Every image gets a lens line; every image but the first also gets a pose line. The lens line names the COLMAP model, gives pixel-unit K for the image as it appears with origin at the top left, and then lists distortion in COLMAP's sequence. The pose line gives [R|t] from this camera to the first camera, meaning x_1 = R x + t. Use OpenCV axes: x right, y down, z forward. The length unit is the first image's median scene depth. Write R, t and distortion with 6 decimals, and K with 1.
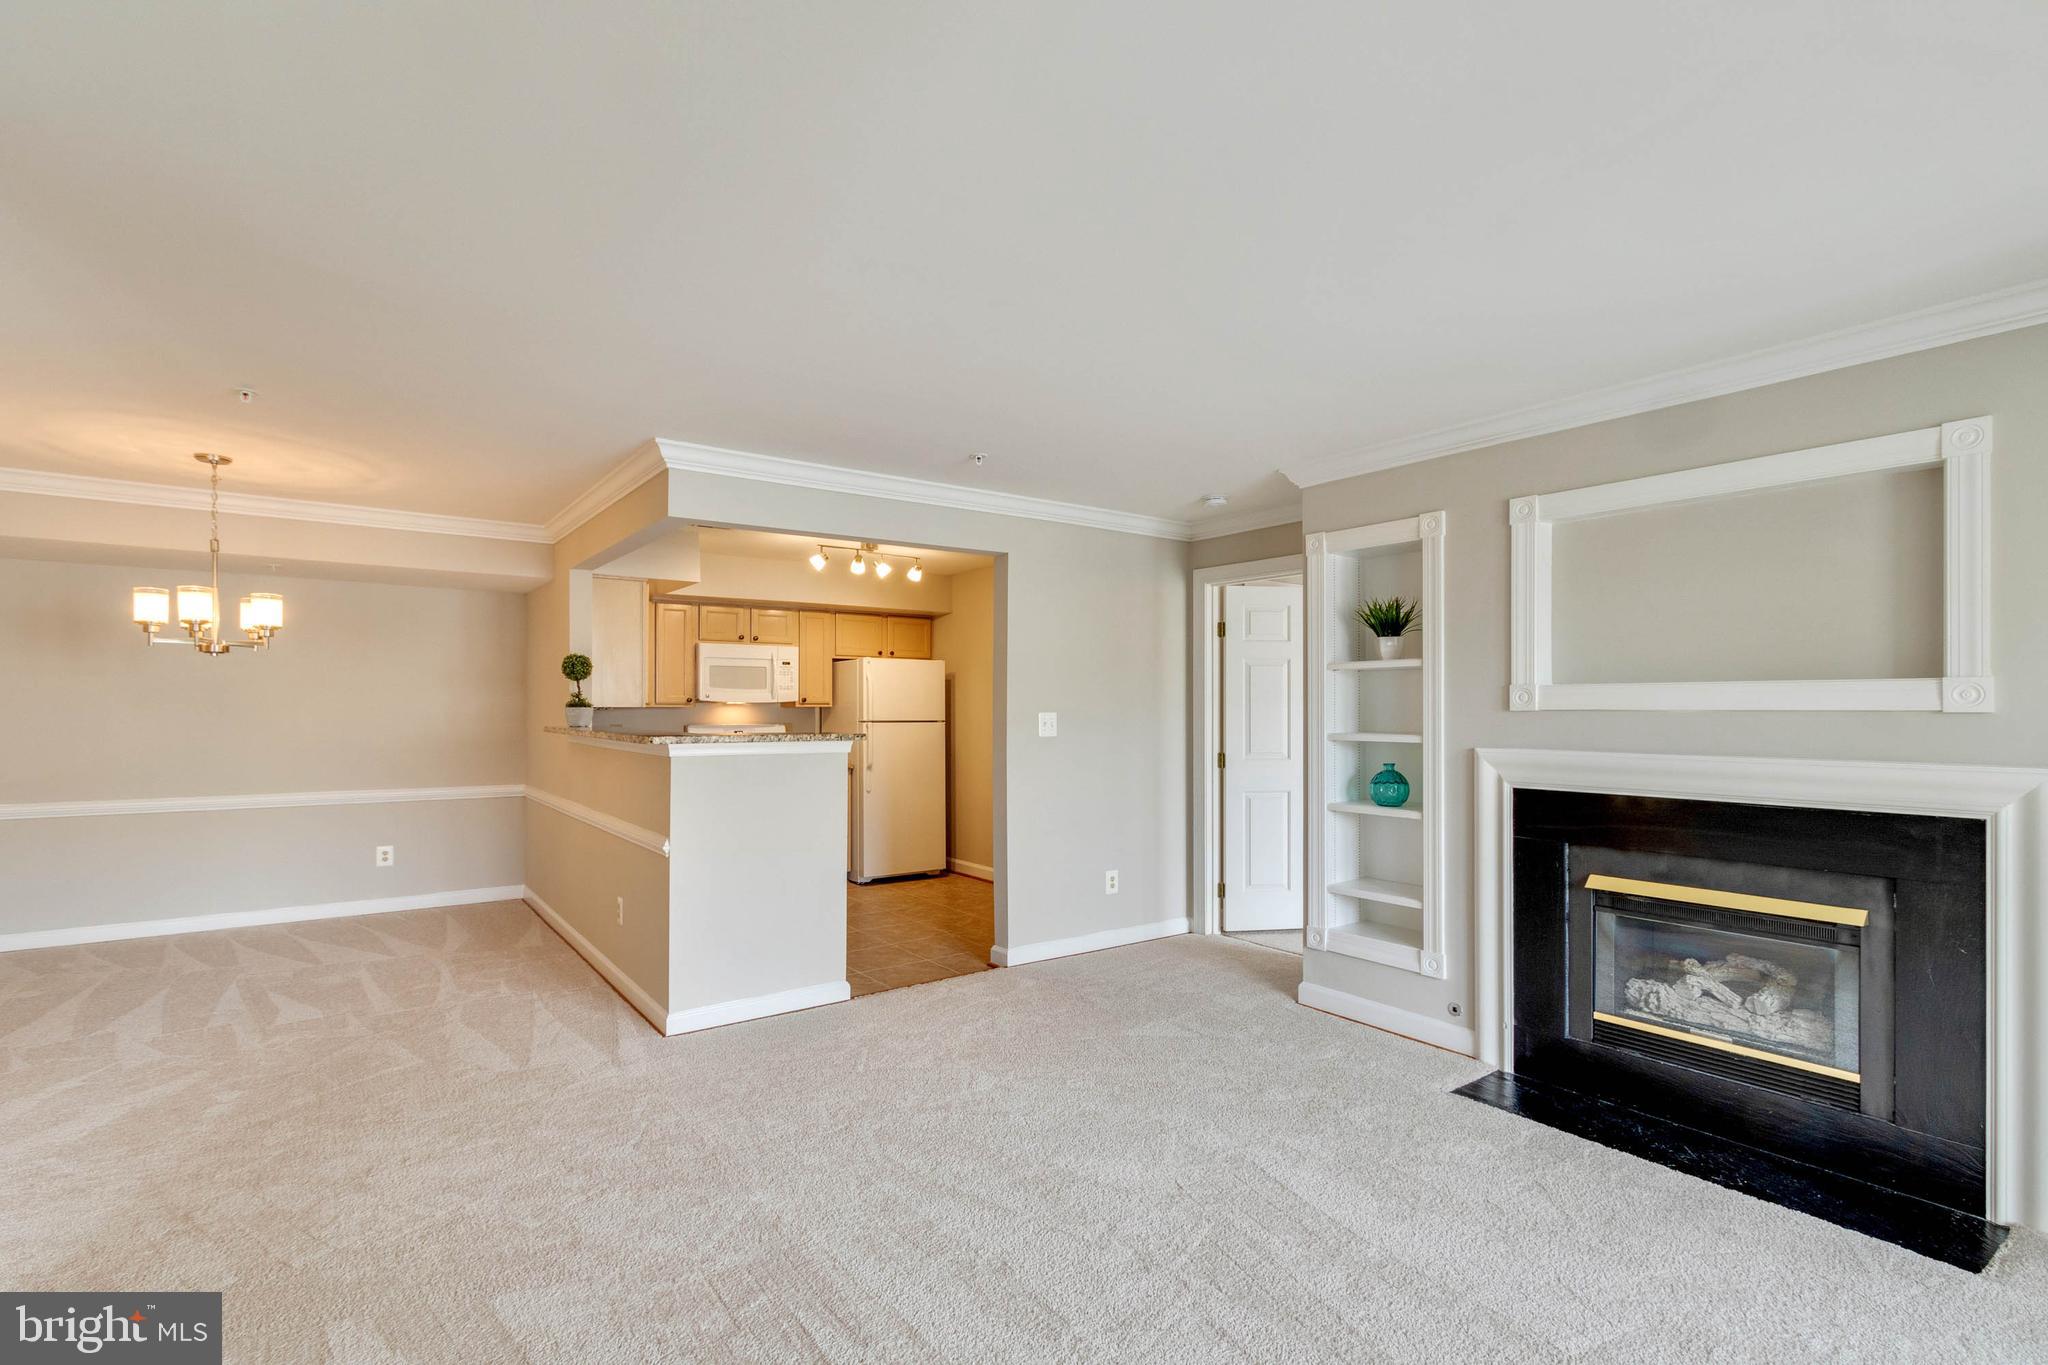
lens RADIAL K [[960.0, 0, 1036.6], [0, 960.0, 708.8], [0, 0, 1]] dist [0.002767, -0.001227]
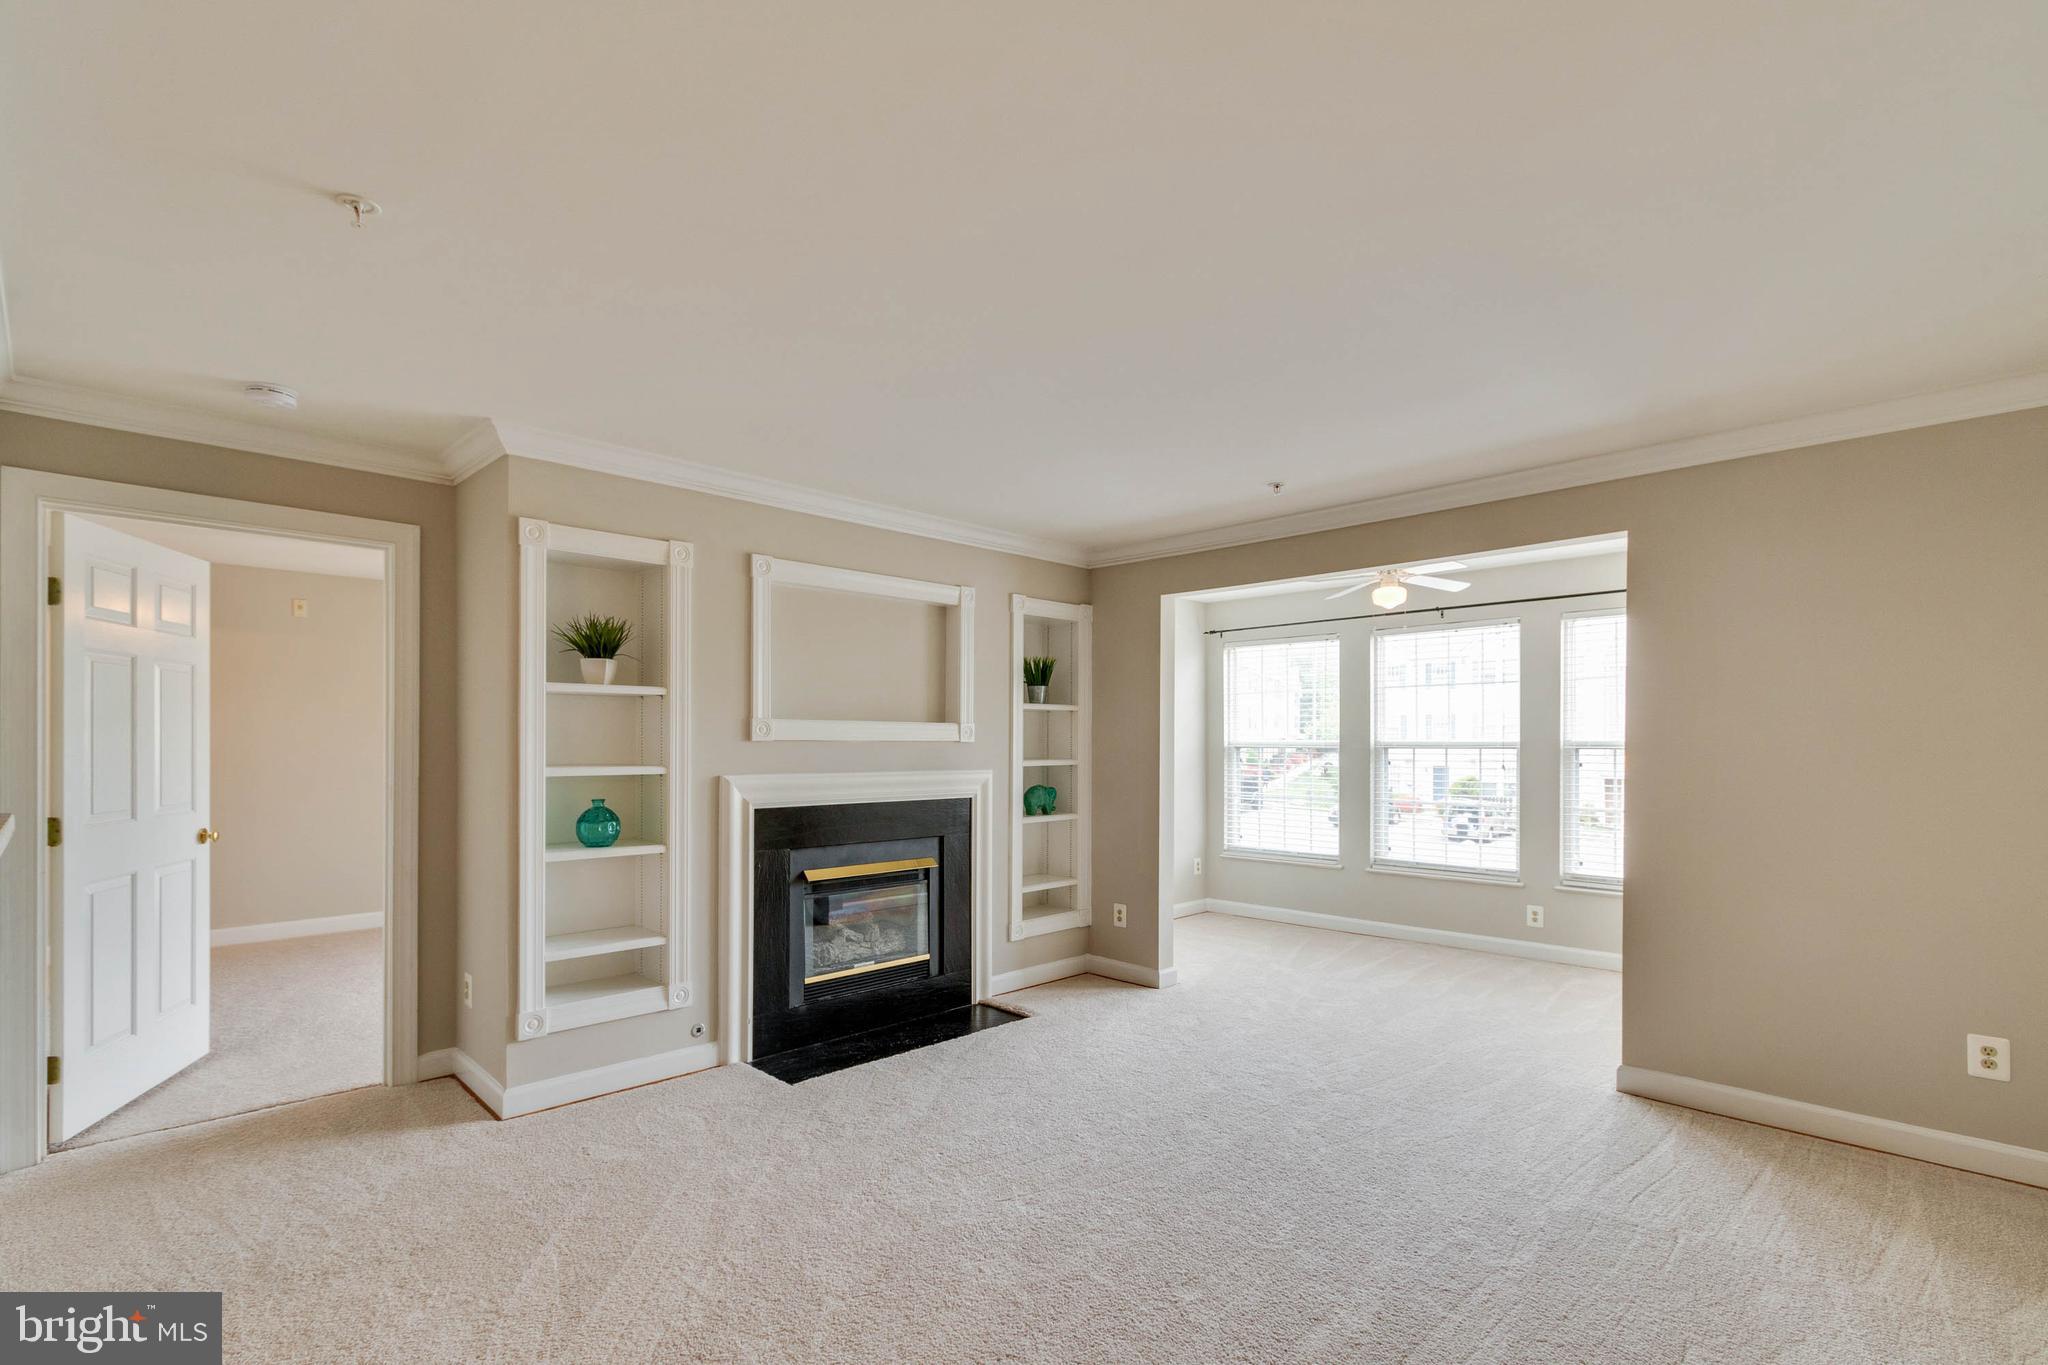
lens RADIAL K [[960.0, 0, 1025.8], [0, 960.0, 742.9], [0, 0, 1]] dist [0.002767, -0.001227]
pose [[-0.152797, -0.002706, 0.988254, -0.592082], [-0.001942, 0.999995, 0.002438, 0.000875], [-0.988256, -0.001546, -0.152801, 0.753594]]
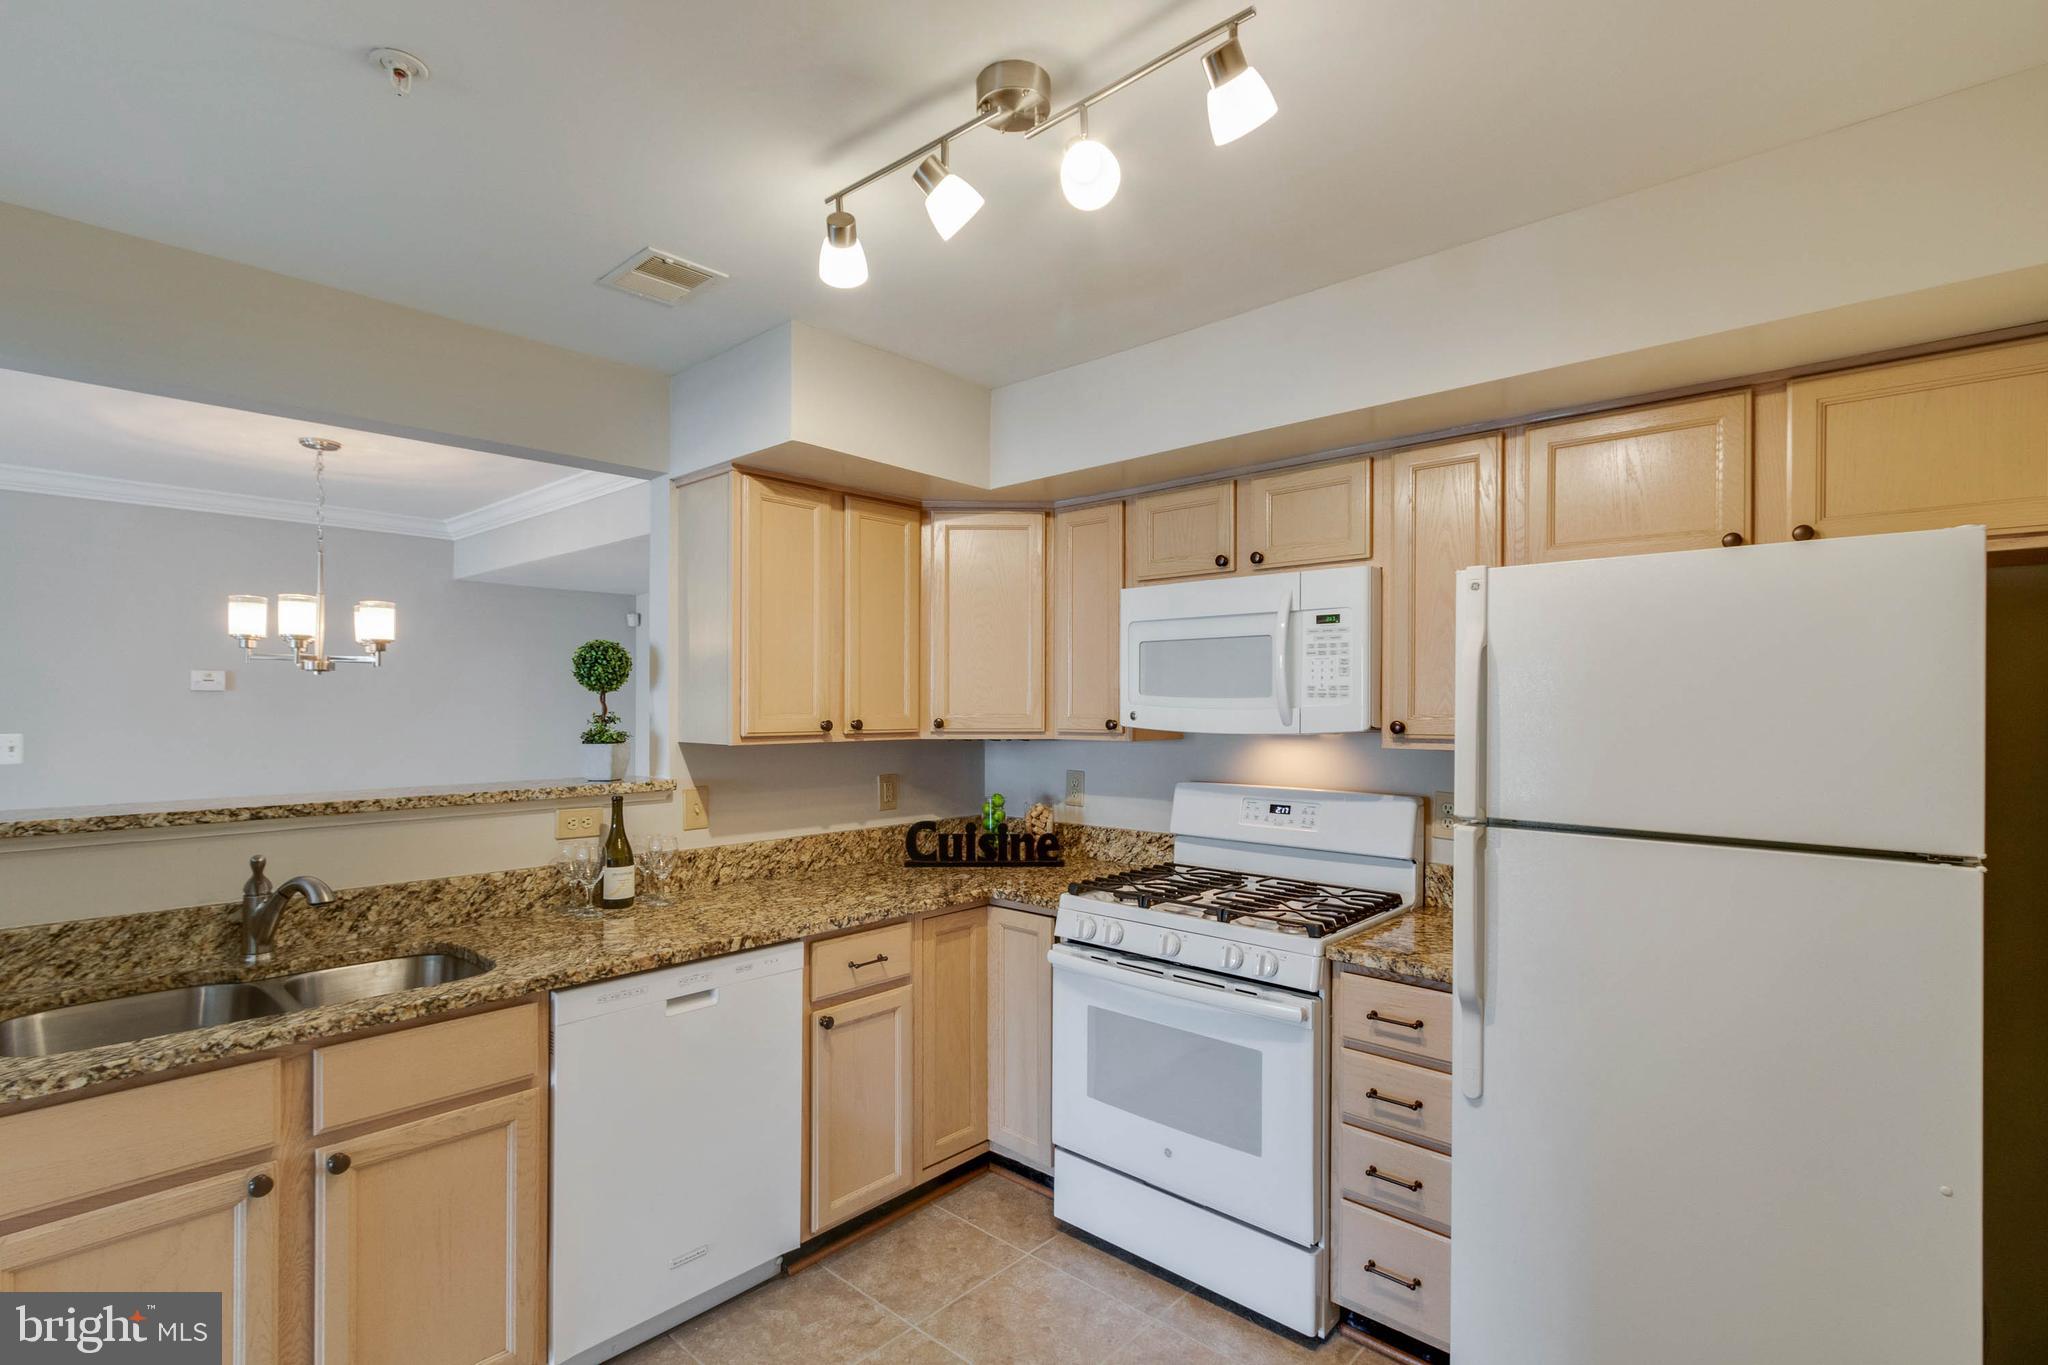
lens RADIAL K [[960.0, 0, 1034.2], [0, 960.0, 692.7], [0, 0, 1]] dist [0.002767, -0.001227]
pose [[0.194748, -0.012175, -0.980778, 0.079435], [-0.005021, 0.999897, -0.013409, -0.030370], [0.980841, 0.007536, 0.194666, 1.479062]]
